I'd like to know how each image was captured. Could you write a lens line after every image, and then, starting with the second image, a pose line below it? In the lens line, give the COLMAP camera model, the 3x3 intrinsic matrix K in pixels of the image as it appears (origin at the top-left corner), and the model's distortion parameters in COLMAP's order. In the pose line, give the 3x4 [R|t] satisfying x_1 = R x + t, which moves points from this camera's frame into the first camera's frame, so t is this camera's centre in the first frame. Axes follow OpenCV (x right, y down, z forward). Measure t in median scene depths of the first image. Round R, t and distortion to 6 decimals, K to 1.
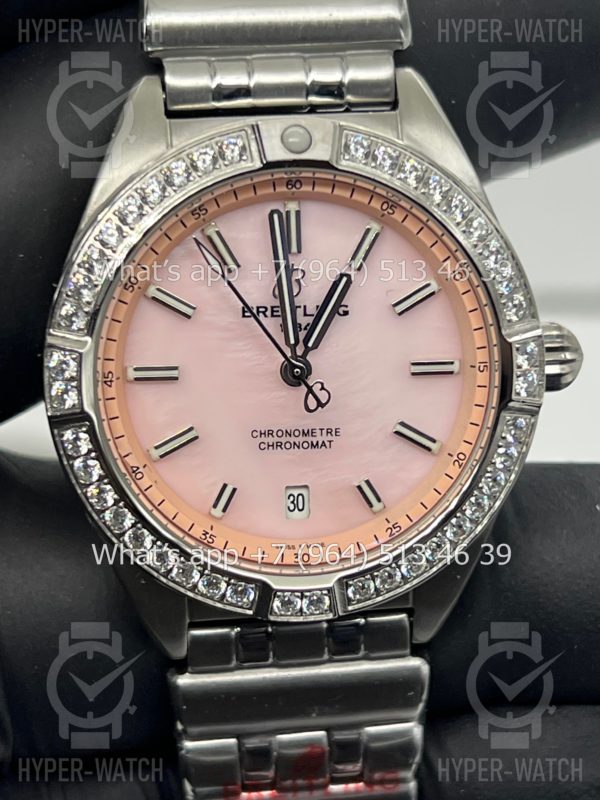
lens RADIAL K [[2042.5, 0, 300.4], [0, 2042.5, 400.1], [0, 0, 1]] dist [0.450626, 0.000000]
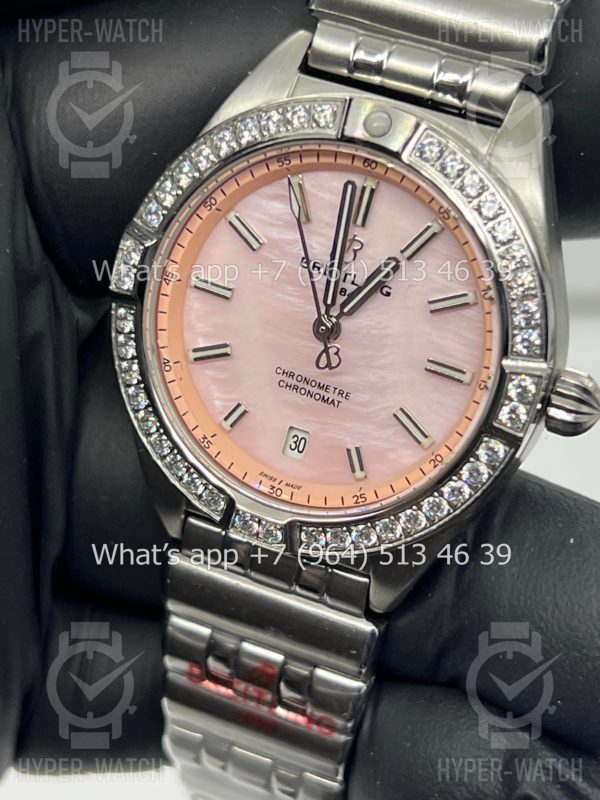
lens RADIAL K [[2042.5, 0, 300.0], [0, 2042.5, 400.7], [0, 0, 1]] dist [0.450626, 0.000000]
pose [[0.850986, 0.350716, -0.390924, 0.423954], [-0.334483, 0.935792, 0.111420, -0.094924], [0.404900, 0.035940, 0.913654, 0.002541]]
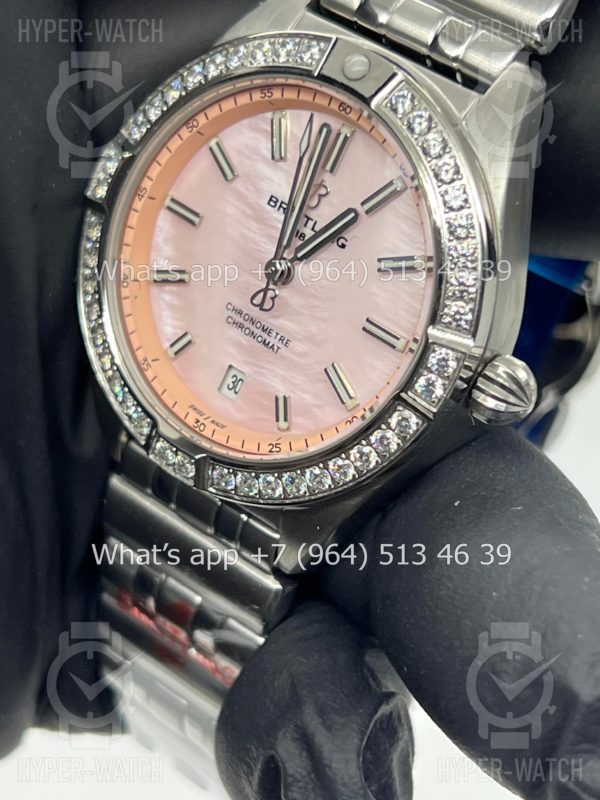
lens RADIAL K [[2042.5, 0, 294.0], [0, 2042.5, 399.6], [0, 0, 1]] dist [0.450626, 0.000000]
pose [[0.679085, 0.488718, -0.547721, 0.616396], [-0.489476, 0.857531, 0.158282, -0.128866], [0.547043, 0.160609, 0.821553, 0.143887]]
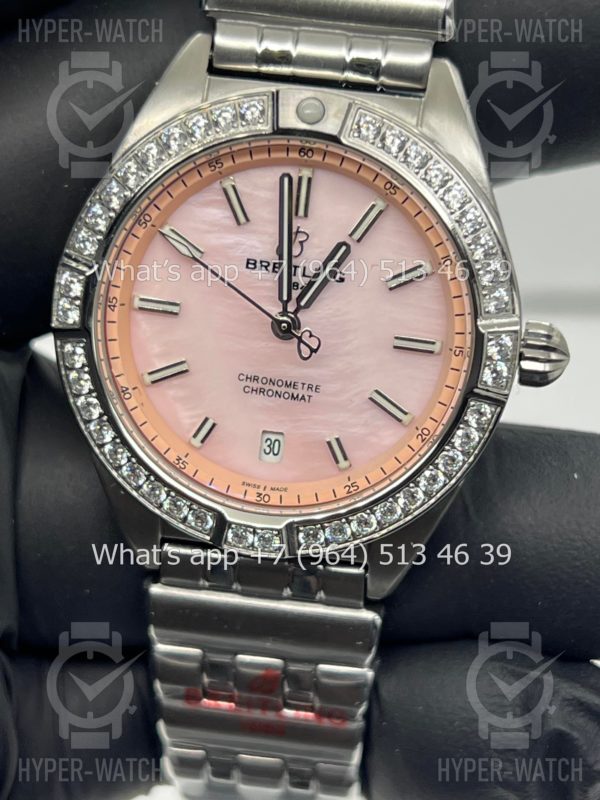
lens RADIAL K [[2042.5, 0, 295.4], [0, 2042.5, 402.5], [0, 0, 1]] dist [0.450626, 0.000000]
pose [[0.961445, 0.174467, -0.212569, 0.237749], [-0.168760, 0.984636, 0.044848, -0.023590], [0.217128, -0.007246, 0.976116, -0.046999]]
